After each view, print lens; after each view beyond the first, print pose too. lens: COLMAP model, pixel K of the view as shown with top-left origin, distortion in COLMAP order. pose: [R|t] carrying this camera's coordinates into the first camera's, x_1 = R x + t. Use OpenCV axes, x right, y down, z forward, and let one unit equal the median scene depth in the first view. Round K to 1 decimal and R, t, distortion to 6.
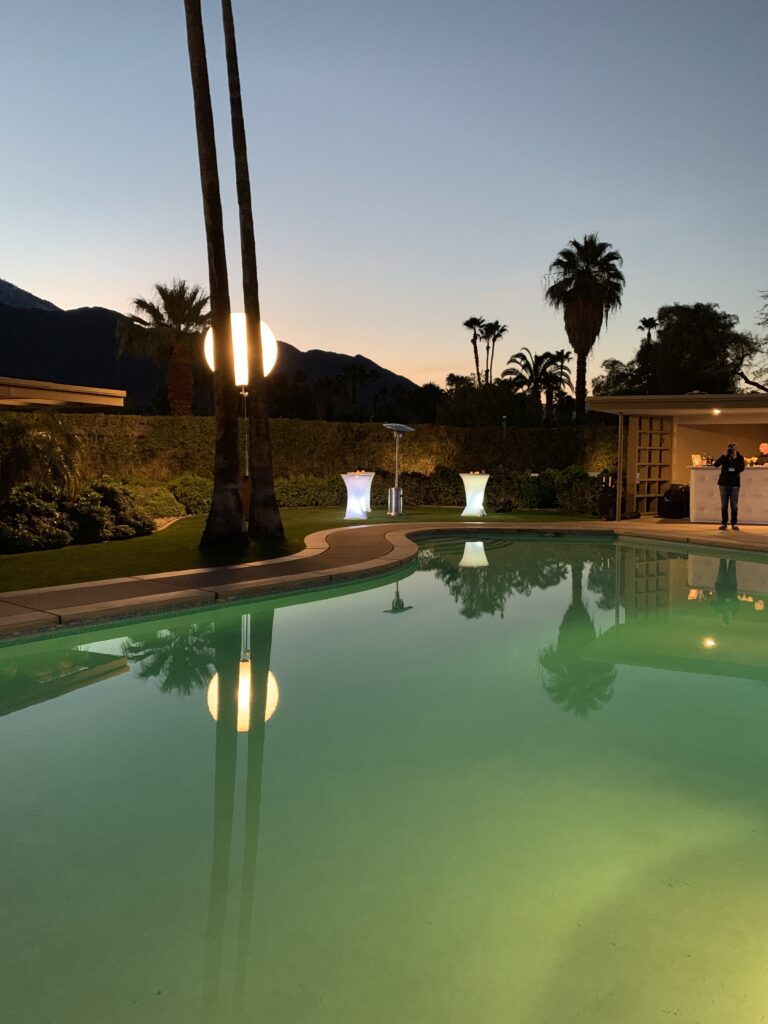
lens RADIAL K [[772.2, 0, 384.0], [0, 772.2, 512.0], [0, 0, 1]] dist [0.070682, -0.102893]
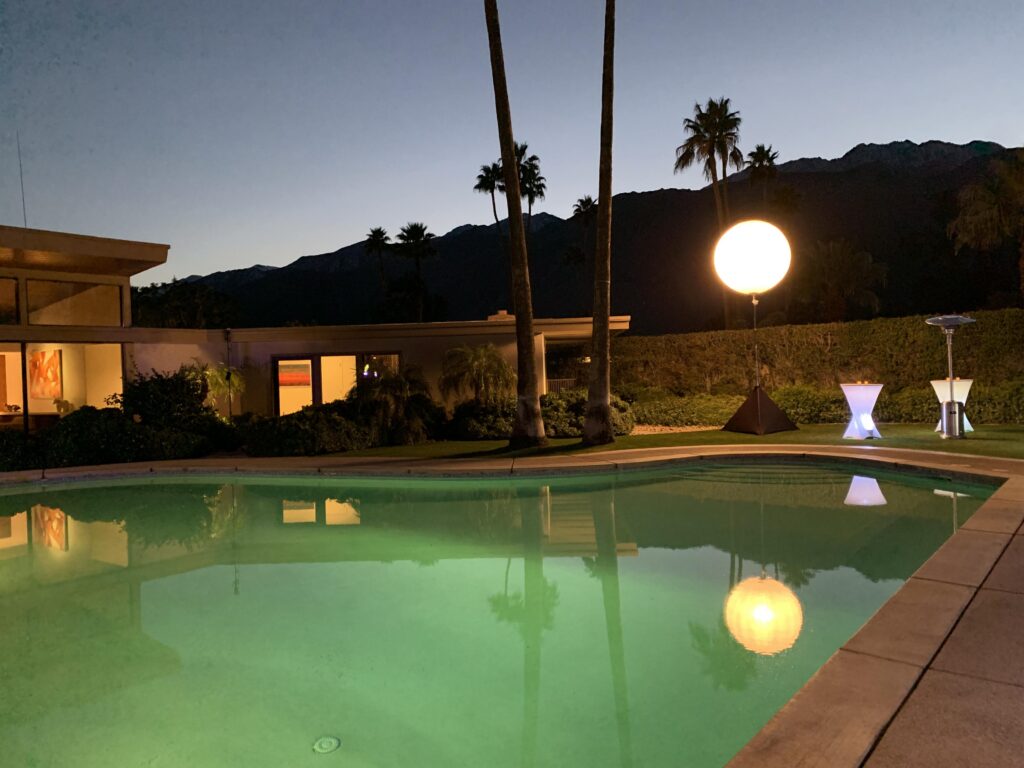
lens RADIAL K [[772.2, 0, 512.0], [0, 772.2, 384.0], [0, 0, 1]] dist [0.070682, -0.102893]
pose [[0.349119, -0.002185, -0.937076, 0.608376], [-0.035283, 0.999258, -0.015475, -0.023389], [0.936414, 0.038465, 0.348783, 0.369406]]
